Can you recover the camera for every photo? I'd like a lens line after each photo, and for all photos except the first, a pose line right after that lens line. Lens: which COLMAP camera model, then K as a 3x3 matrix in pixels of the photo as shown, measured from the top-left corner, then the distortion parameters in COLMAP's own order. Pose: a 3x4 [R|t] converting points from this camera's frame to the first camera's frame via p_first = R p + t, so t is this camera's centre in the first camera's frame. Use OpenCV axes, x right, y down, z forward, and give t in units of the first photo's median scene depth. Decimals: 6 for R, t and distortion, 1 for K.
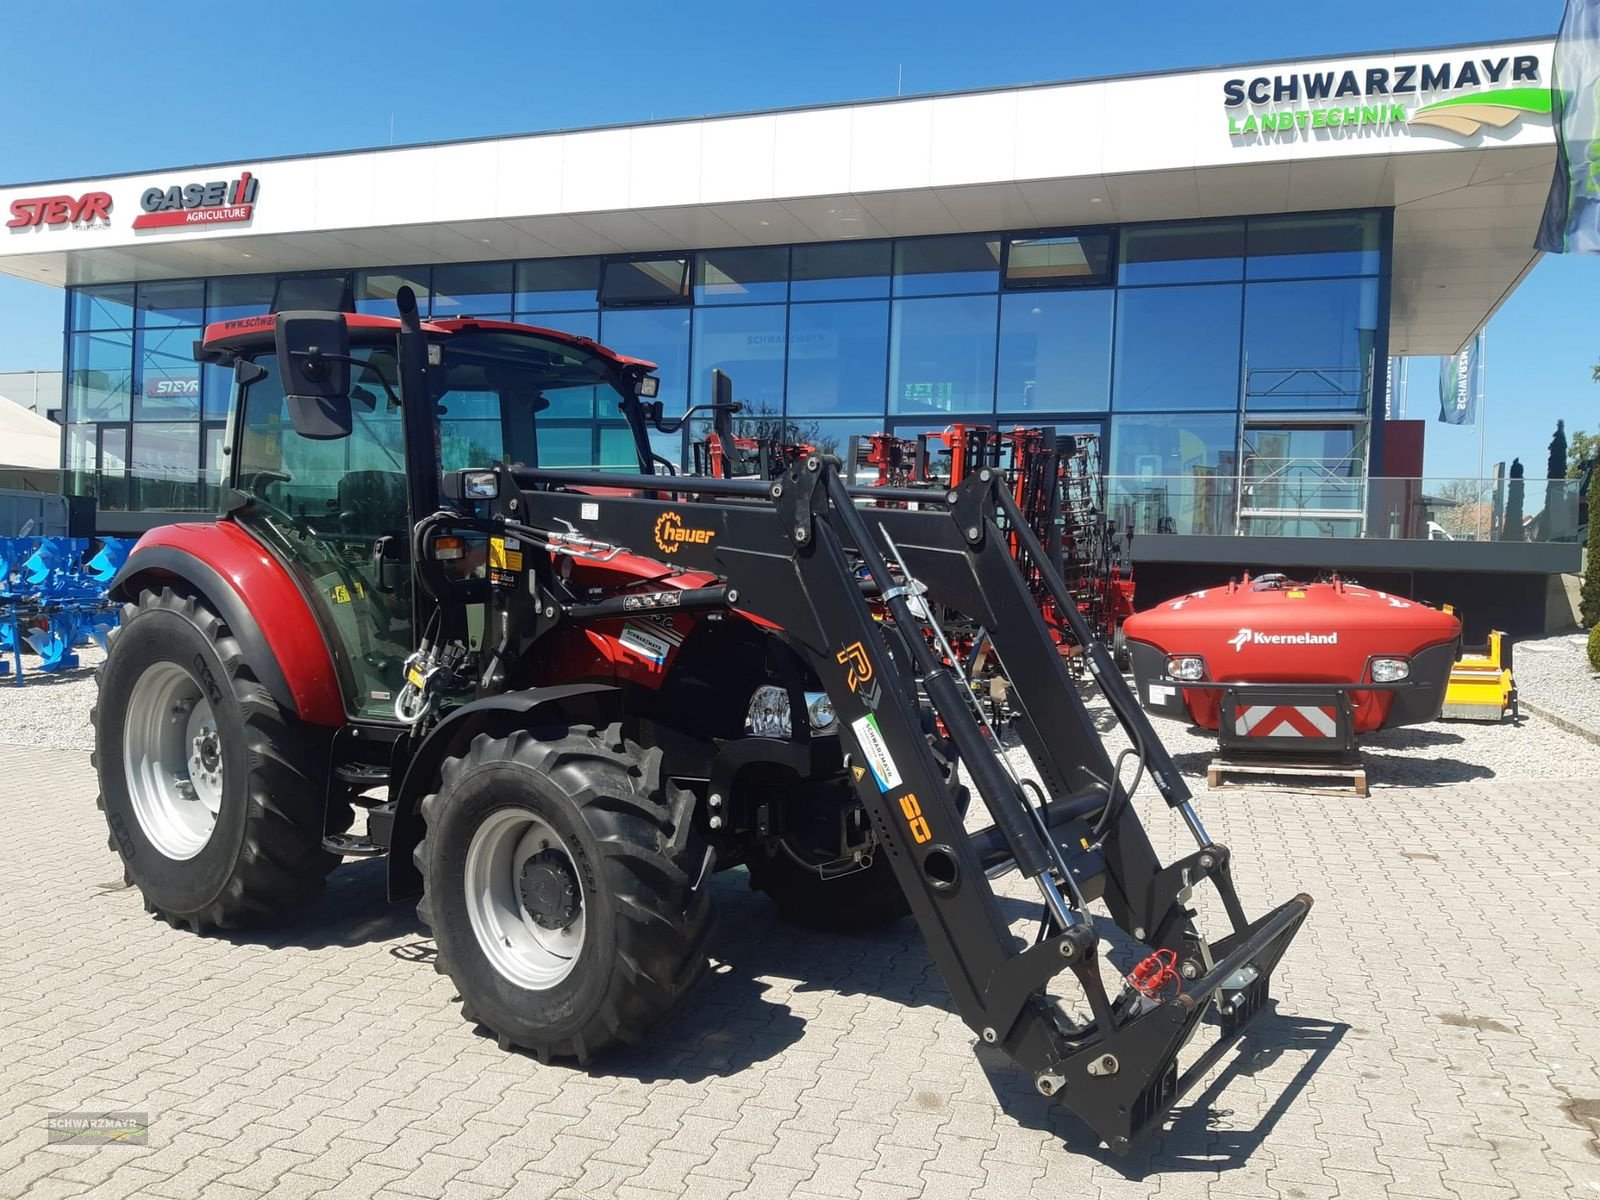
lens RADIAL K [[1247.6, 0, 802.3], [0, 1247.6, 604.0], [0, 0, 1]] dist [0.067671, -0.131413]
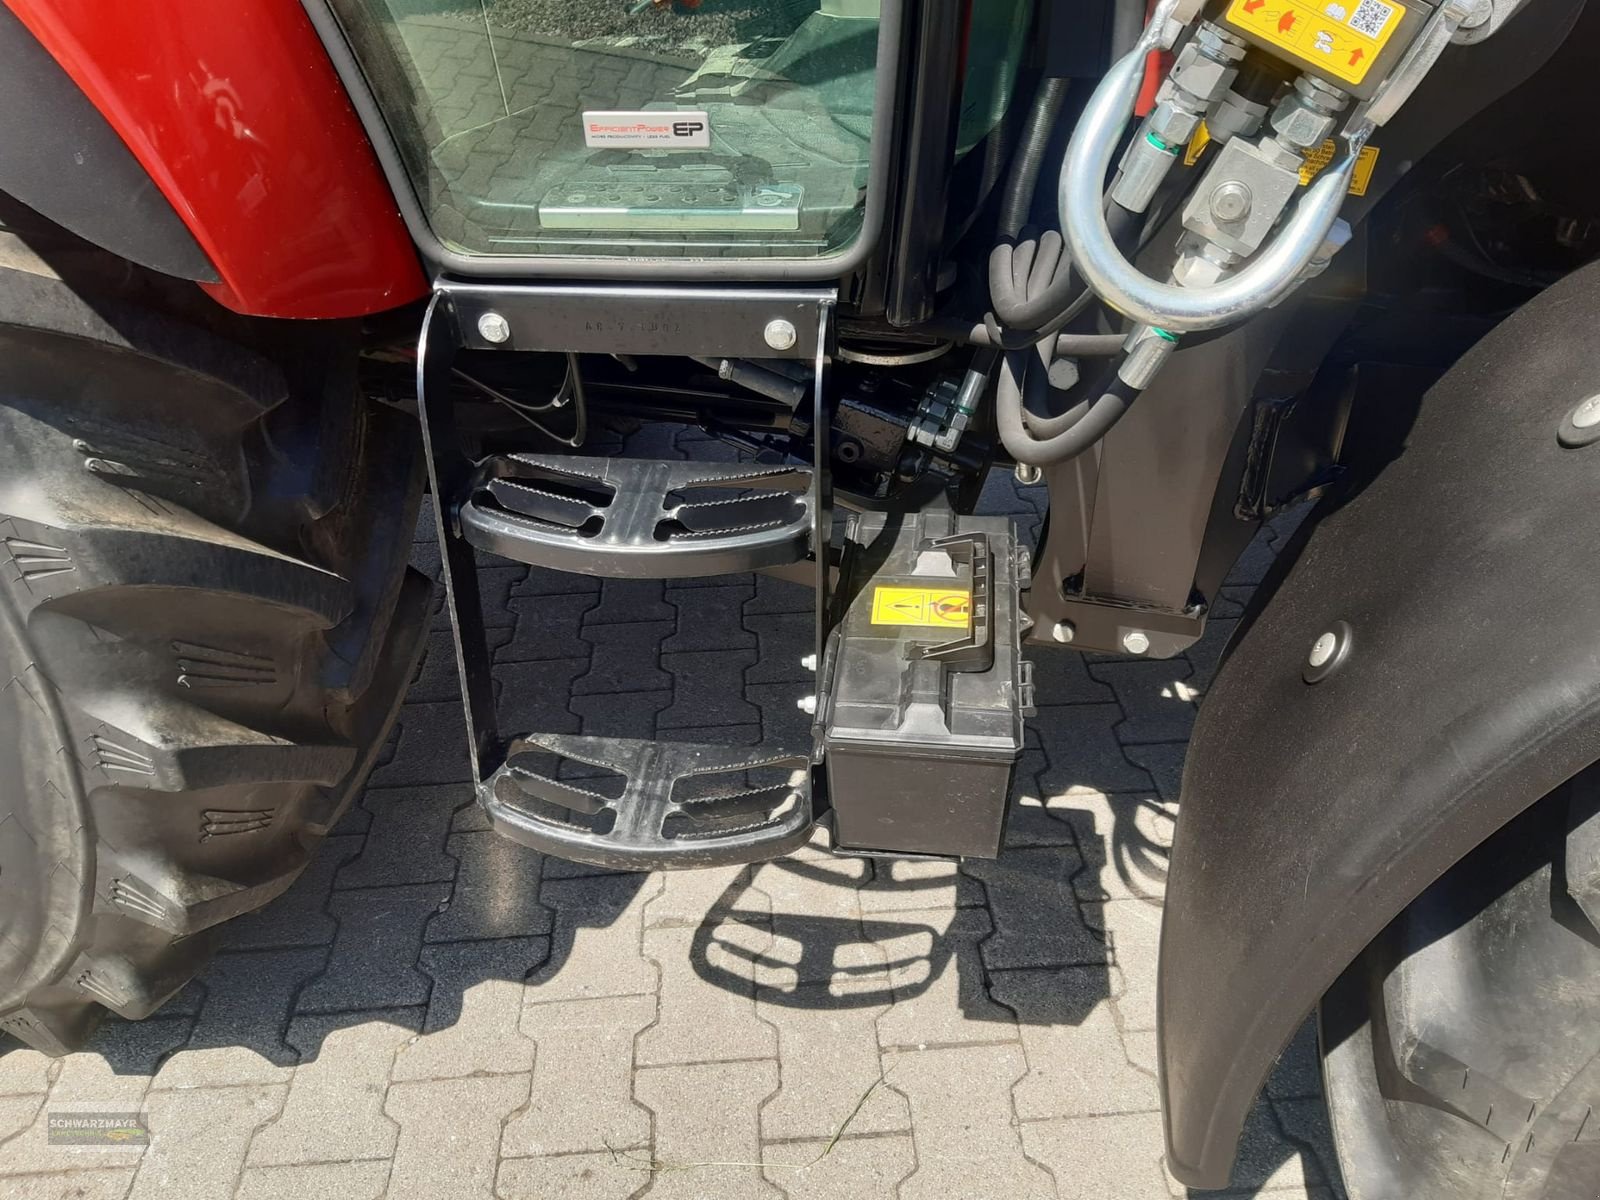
lens RADIAL K [[1252.5, 0, 797.5], [0, 1252.5, 606.5], [0, 0, 1]] dist [0.071843, -0.139773]
pose [[0.939449, -0.216636, 0.265525, -0.311337], [0.047107, 0.849115, 0.526103, 0.029168], [-0.339435, -0.481739, 0.807906, 0.660042]]
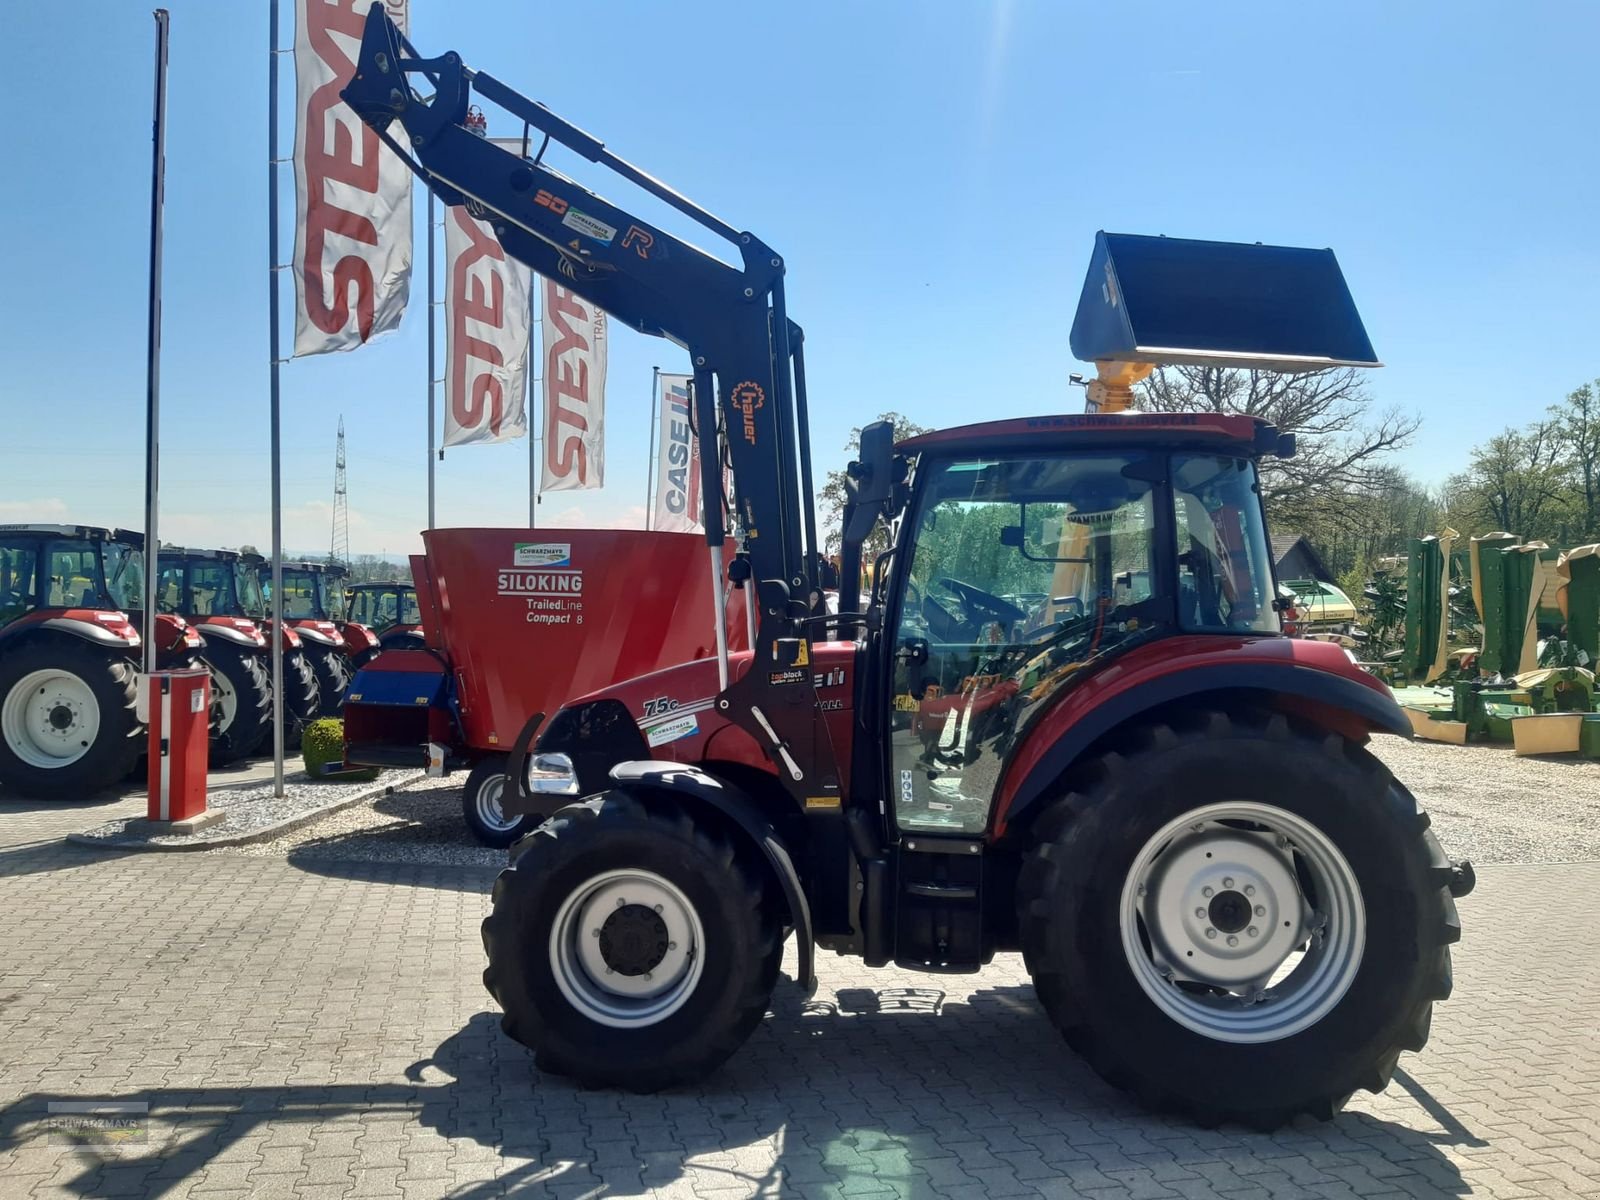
lens RADIAL K [[1243.9, 0, 804.3], [0, 1243.9, 608.0], [0, 0, 1]] dist [0.080182, -0.153878]
pose [[-0.844141, -0.041028, -0.534548, 0.373686], [-0.057436, 0.998250, 0.014082, -0.084382], [0.533035, 0.042589, -0.845021, 1.634851]]
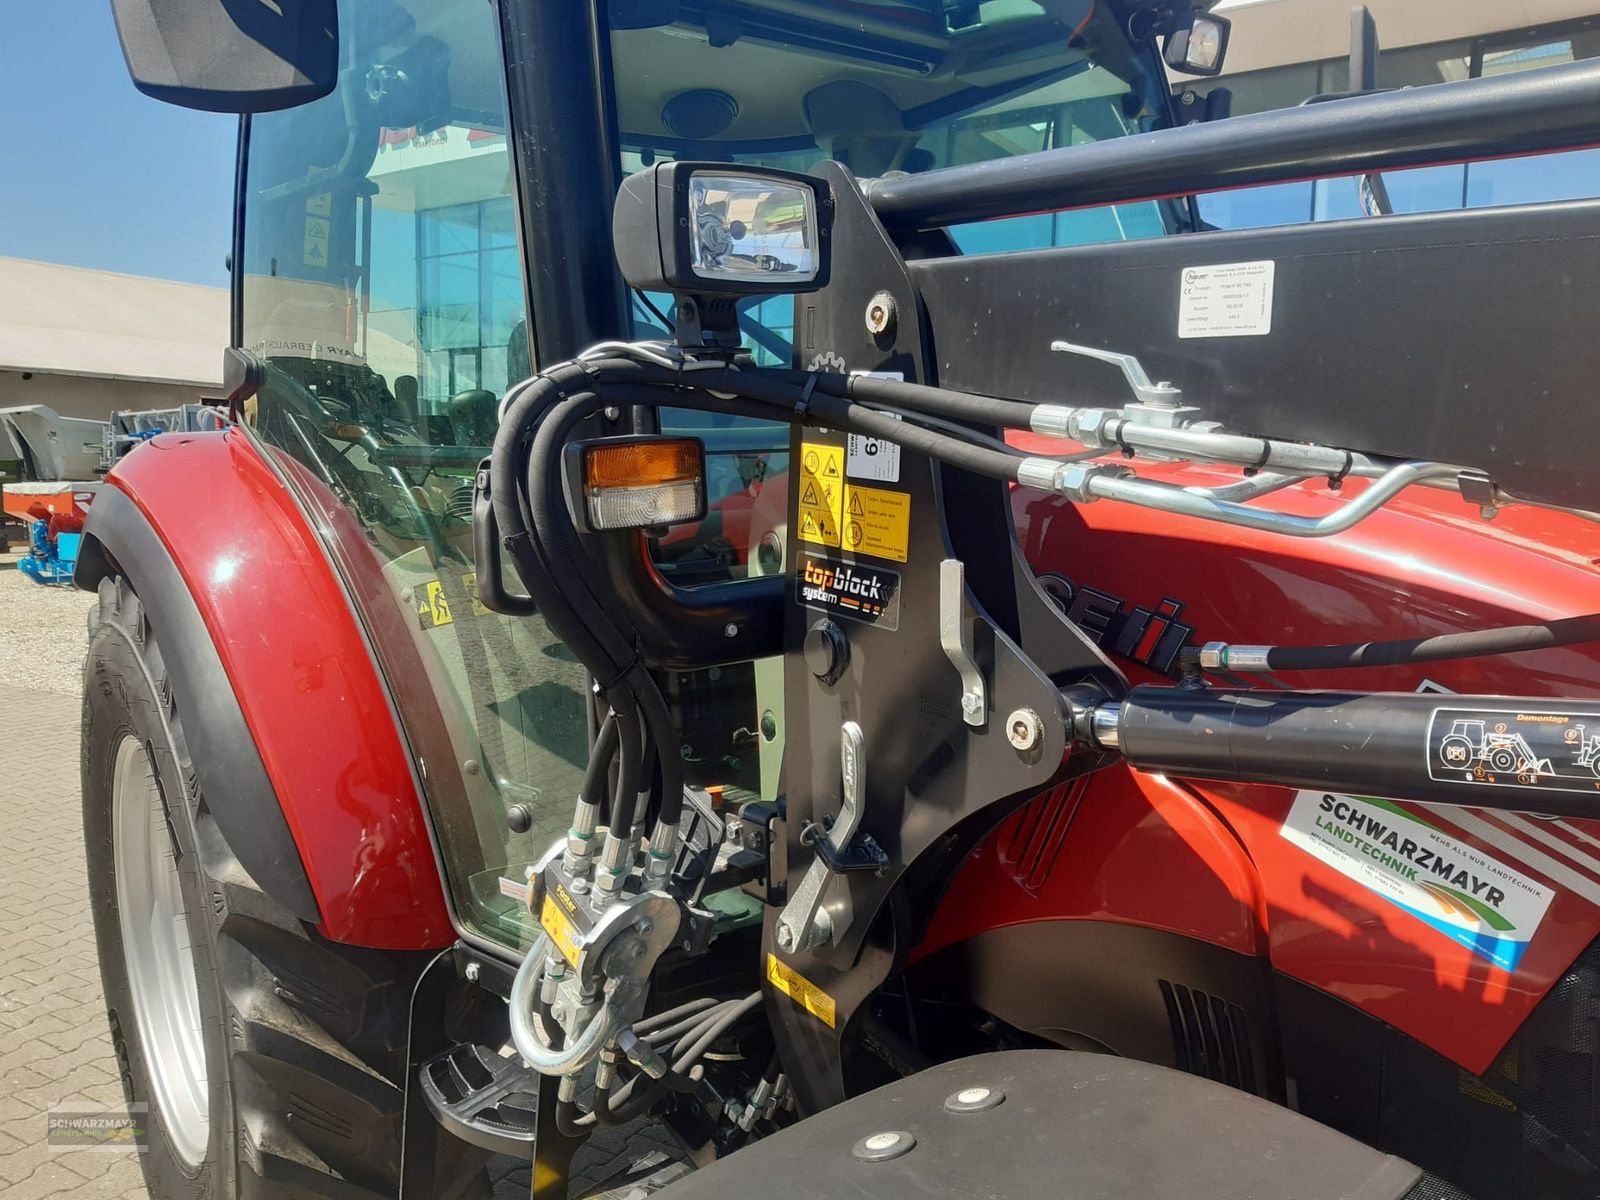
lens RADIAL K [[1243.9, 0, 804.3], [0, 1243.9, 608.0], [0, 0, 1]] dist [0.080182, -0.153878]
pose [[0.964613, 0.007144, -0.263572, -0.132883], [0.011544, 0.997530, 0.069284, -0.026800], [0.263416, -0.069875, 0.962148, 0.556094]]
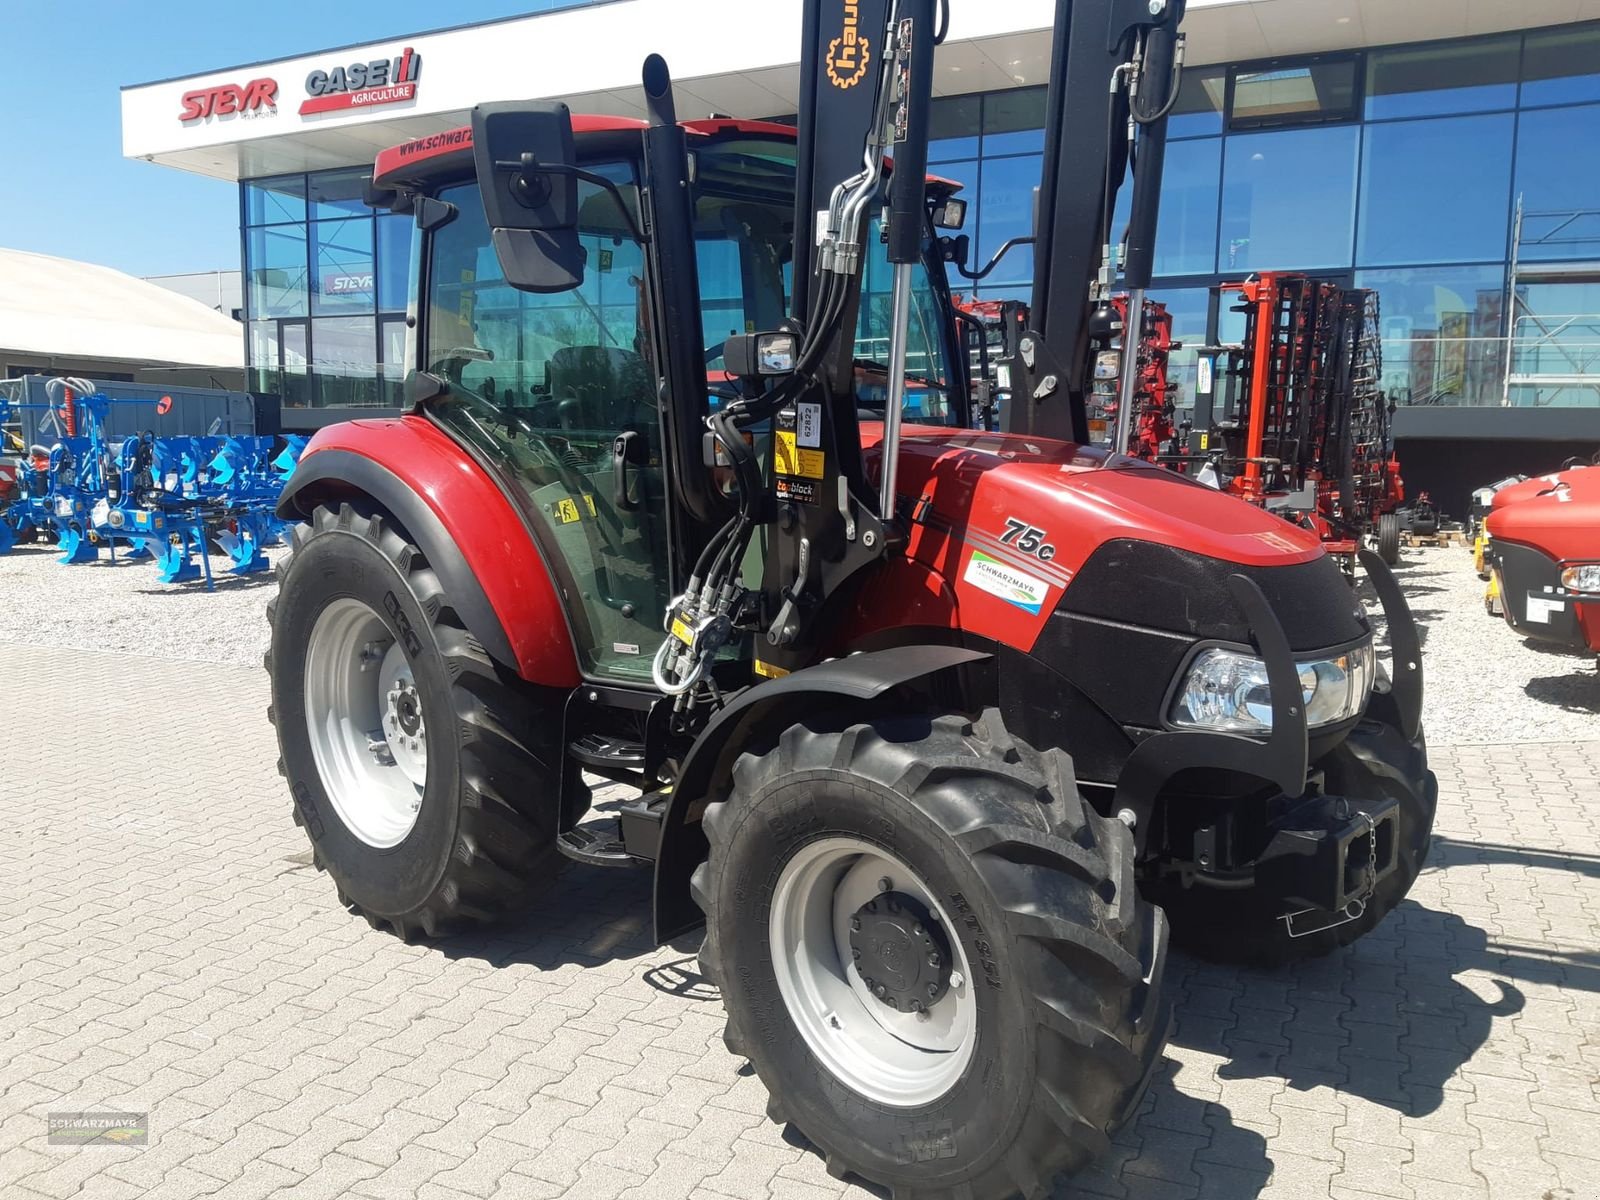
lens RADIAL K [[1243.9, 0, 804.3], [0, 1243.9, 608.0], [0, 0, 1]] dist [0.080182, -0.153878]
pose [[0.992160, -0.003916, -0.124915, -0.113951], [0.015718, 0.995482, 0.093638, -0.014902], [0.123984, -0.094867, 0.987739, 0.236069]]
